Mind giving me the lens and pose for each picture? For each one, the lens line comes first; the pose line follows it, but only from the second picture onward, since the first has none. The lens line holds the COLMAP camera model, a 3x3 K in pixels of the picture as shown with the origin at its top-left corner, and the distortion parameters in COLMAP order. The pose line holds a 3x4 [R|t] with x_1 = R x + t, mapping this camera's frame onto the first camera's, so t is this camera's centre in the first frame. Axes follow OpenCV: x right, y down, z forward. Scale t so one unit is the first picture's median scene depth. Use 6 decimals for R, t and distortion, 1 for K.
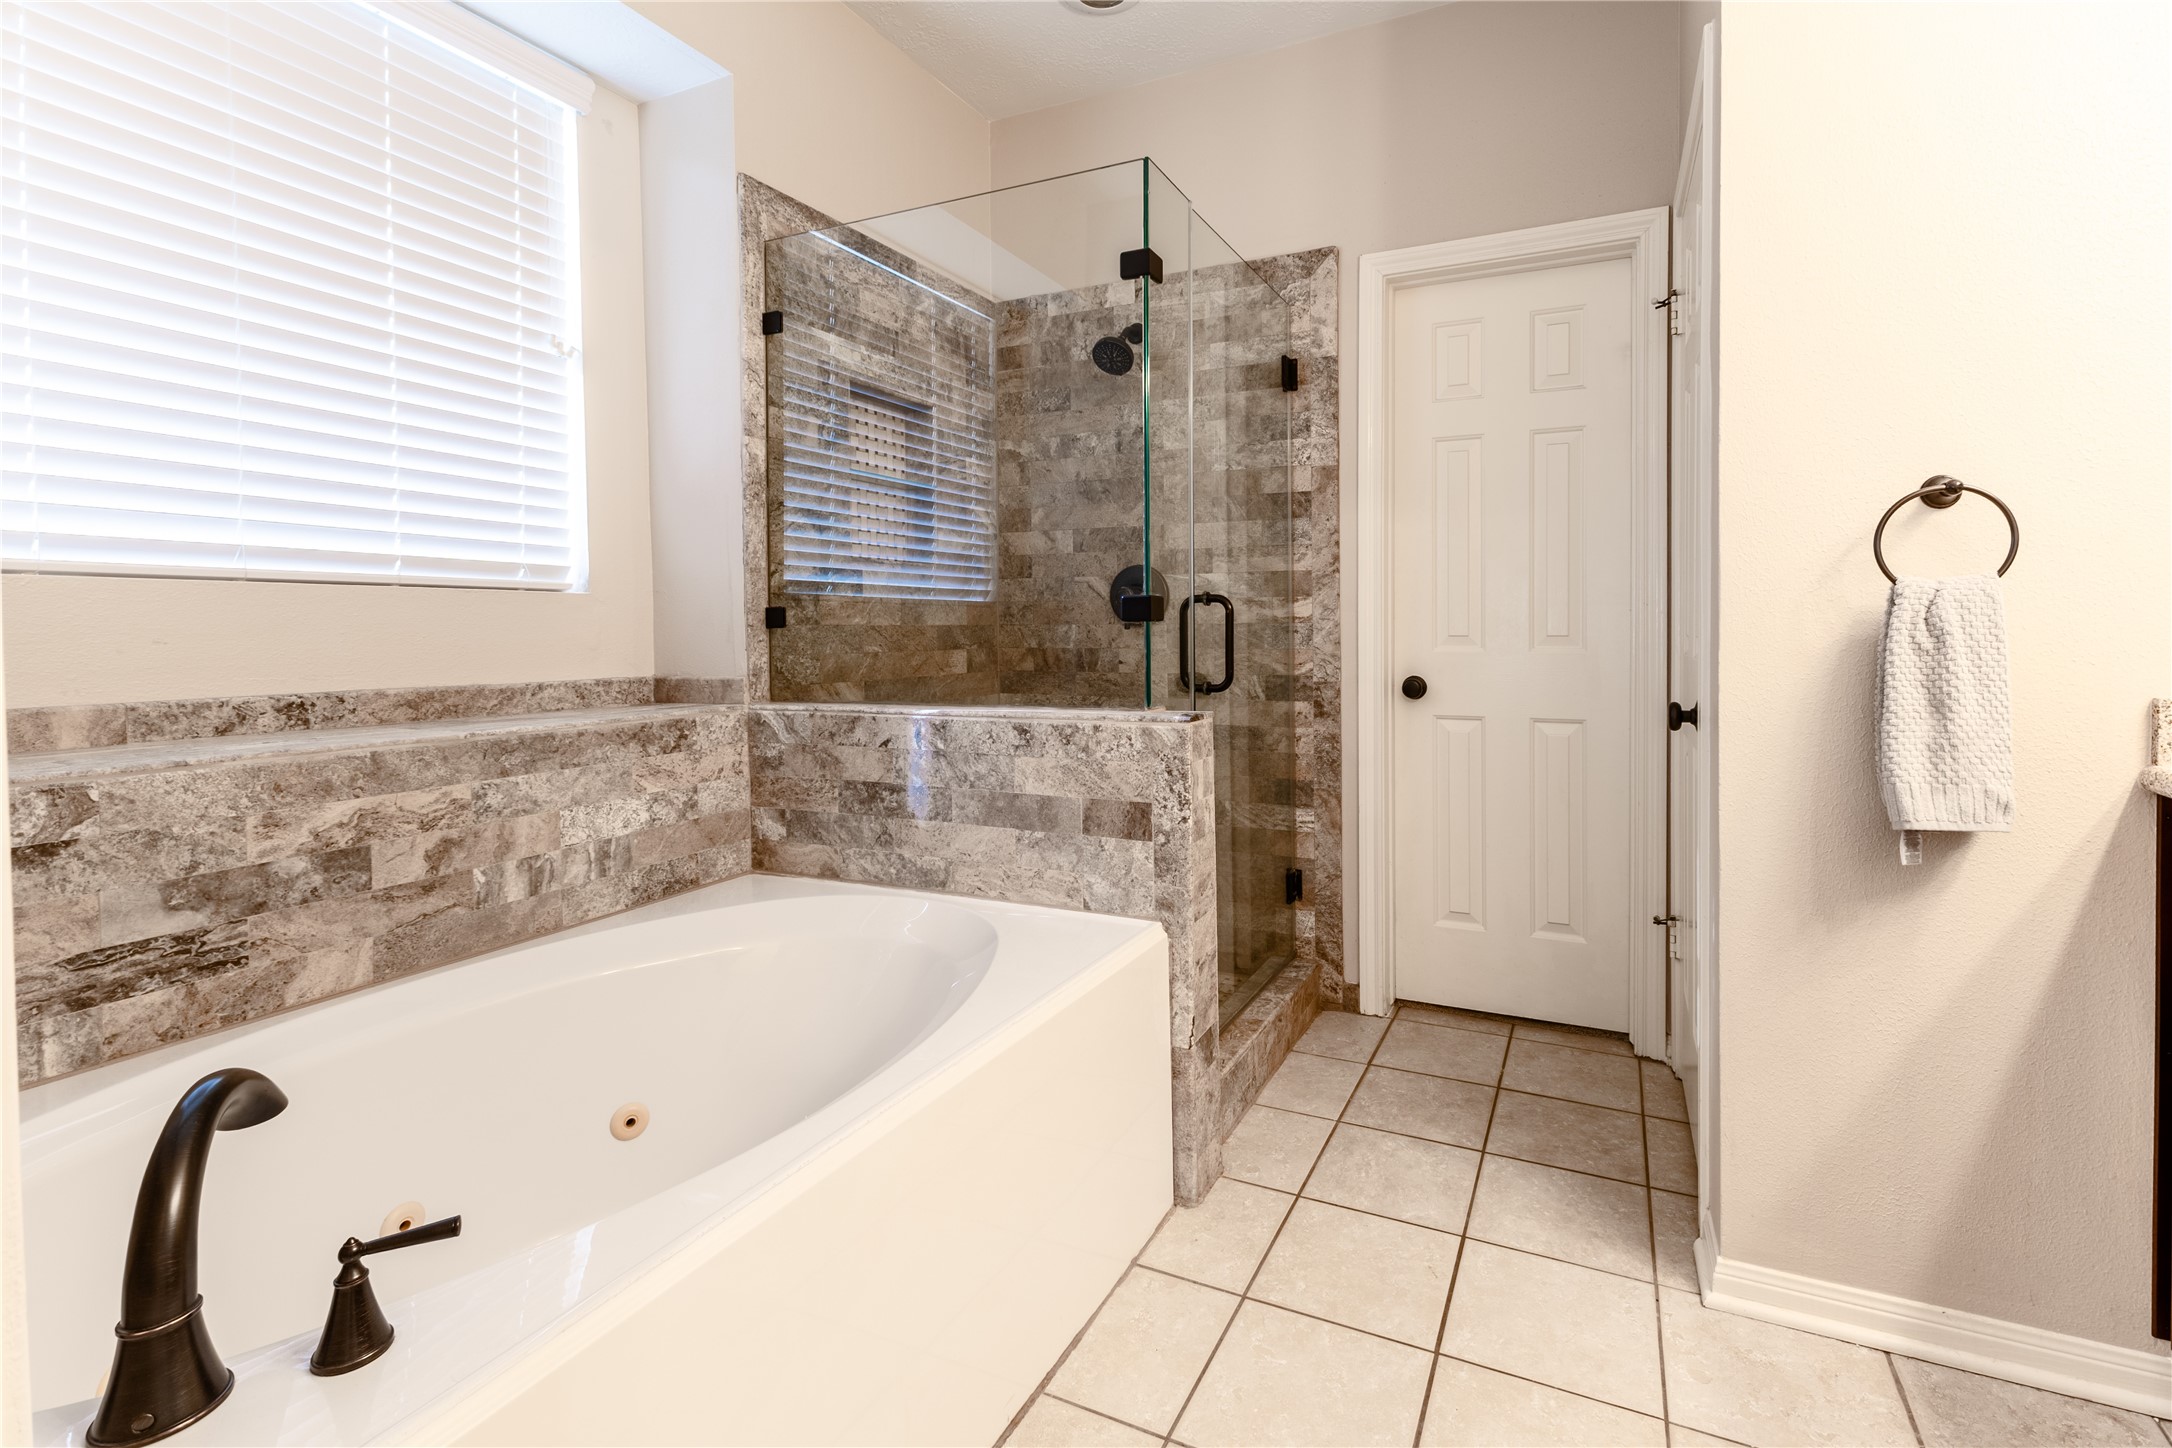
lens RADIAL K [[927.5, 0, 1227.5], [0, 927.5, 630.7], [0, 0, 1]] dist [0.005463, -0.001280]
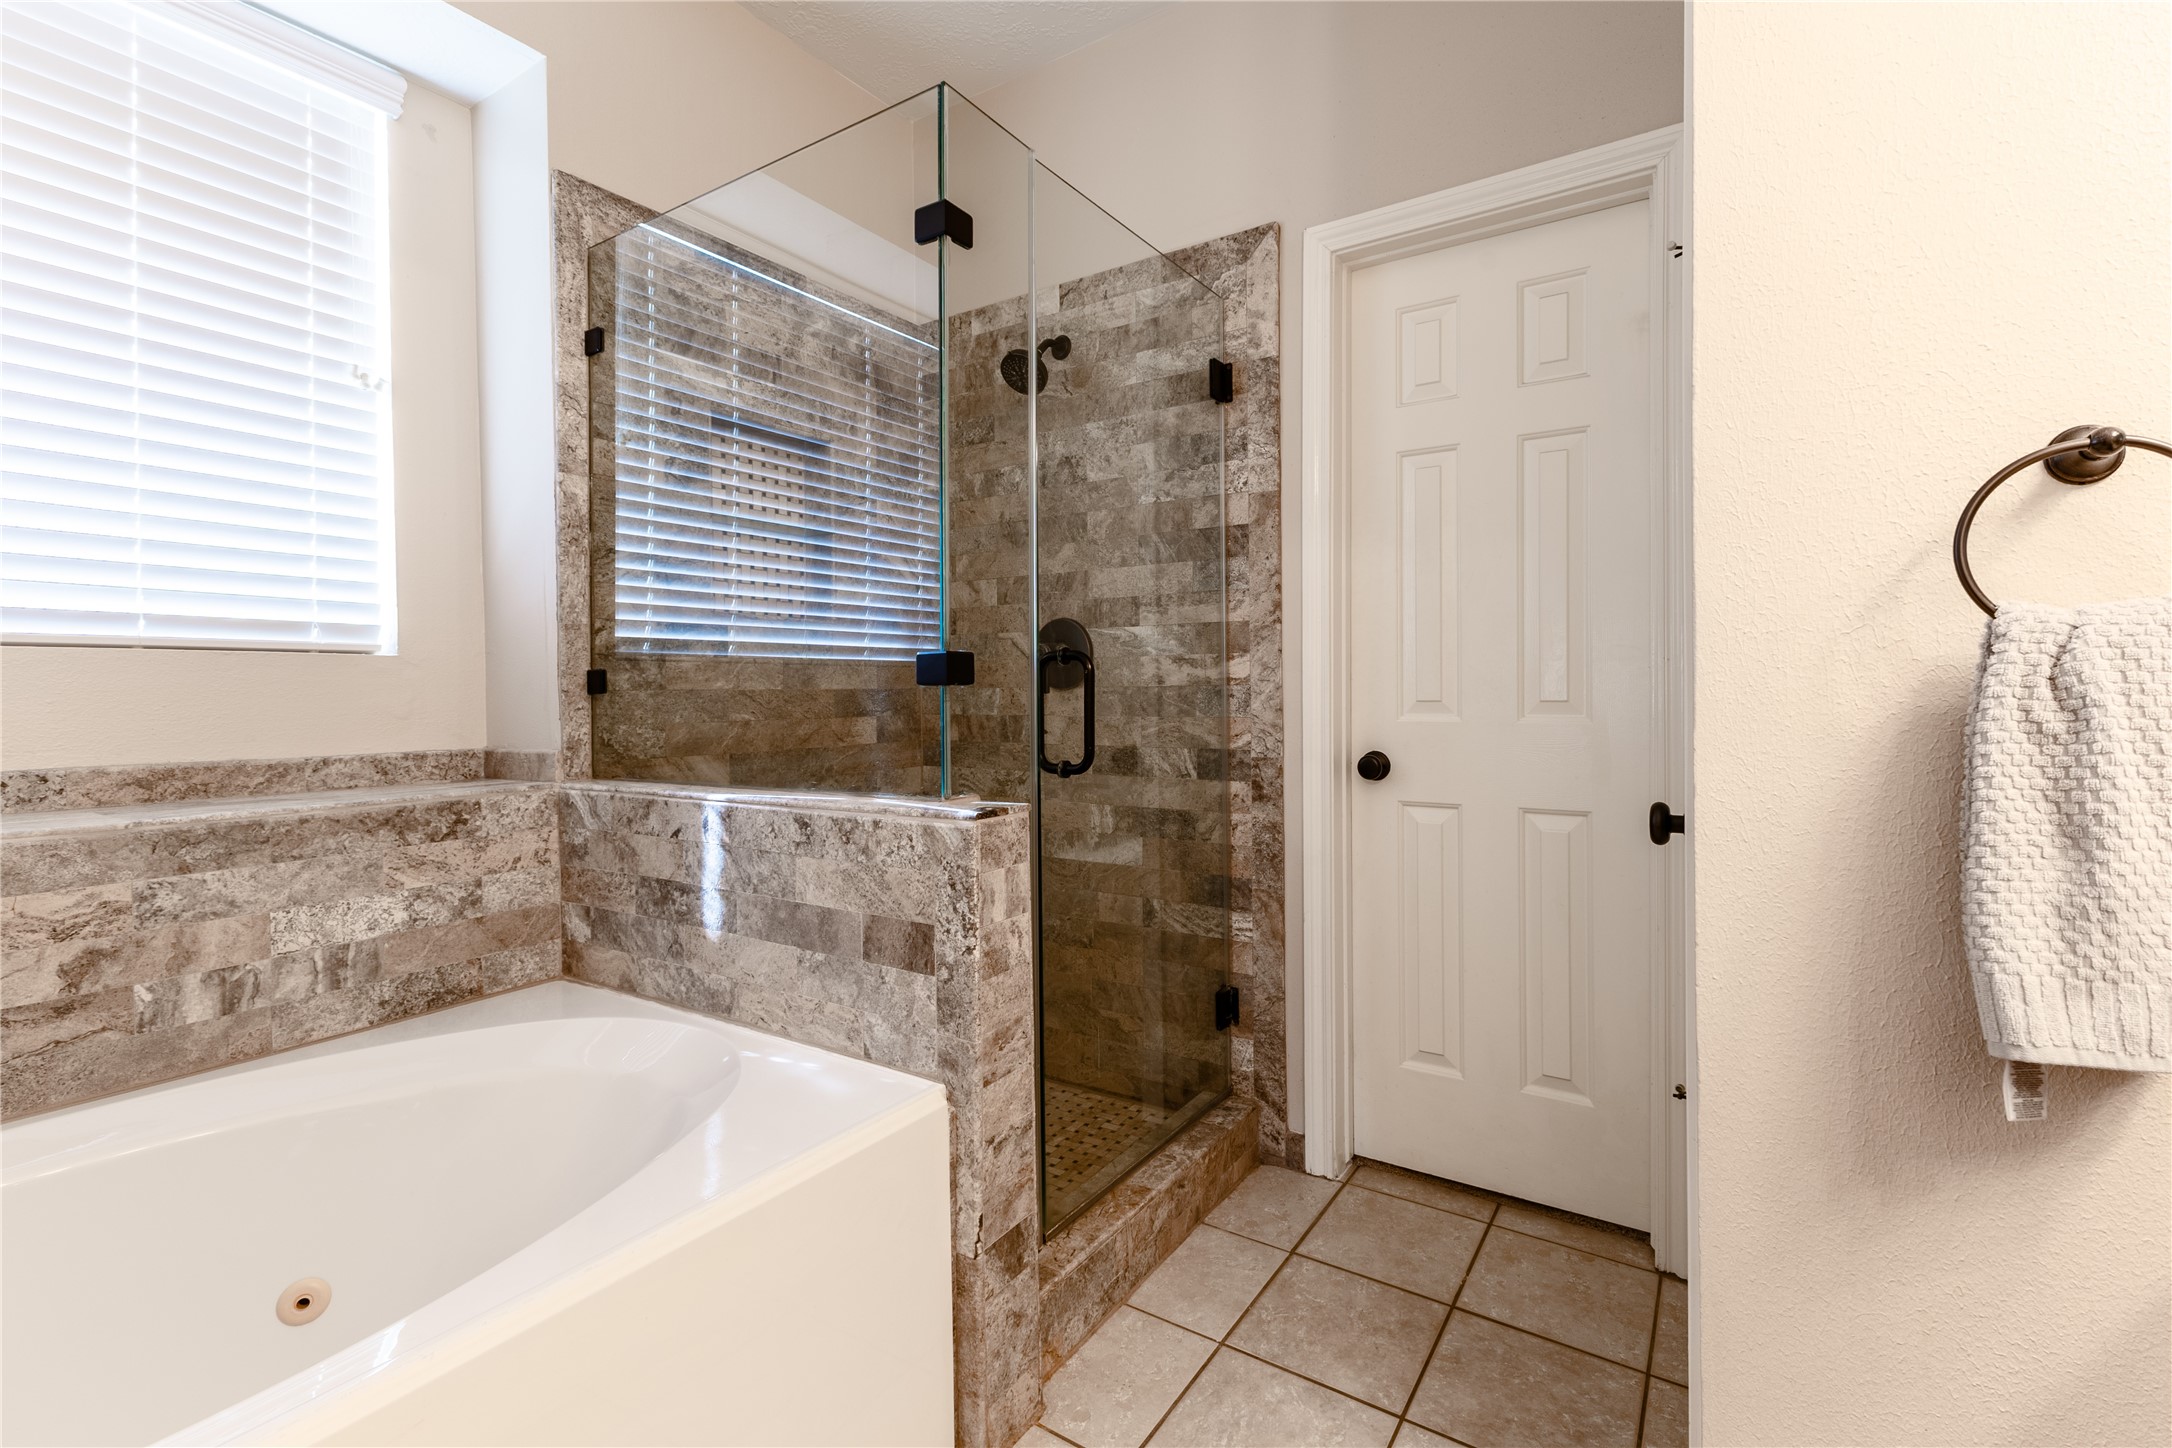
lens RADIAL K [[927.5, 0, 1200.4], [0, 927.5, 685.0], [0, 0, 1]] dist [0.005463, -0.001280]
pose [[0.990771, -0.003546, -0.135497, 0.186629], [0.002718, 0.999976, -0.006299, -0.003983], [0.135516, 0.005873, 0.990758, 0.219613]]
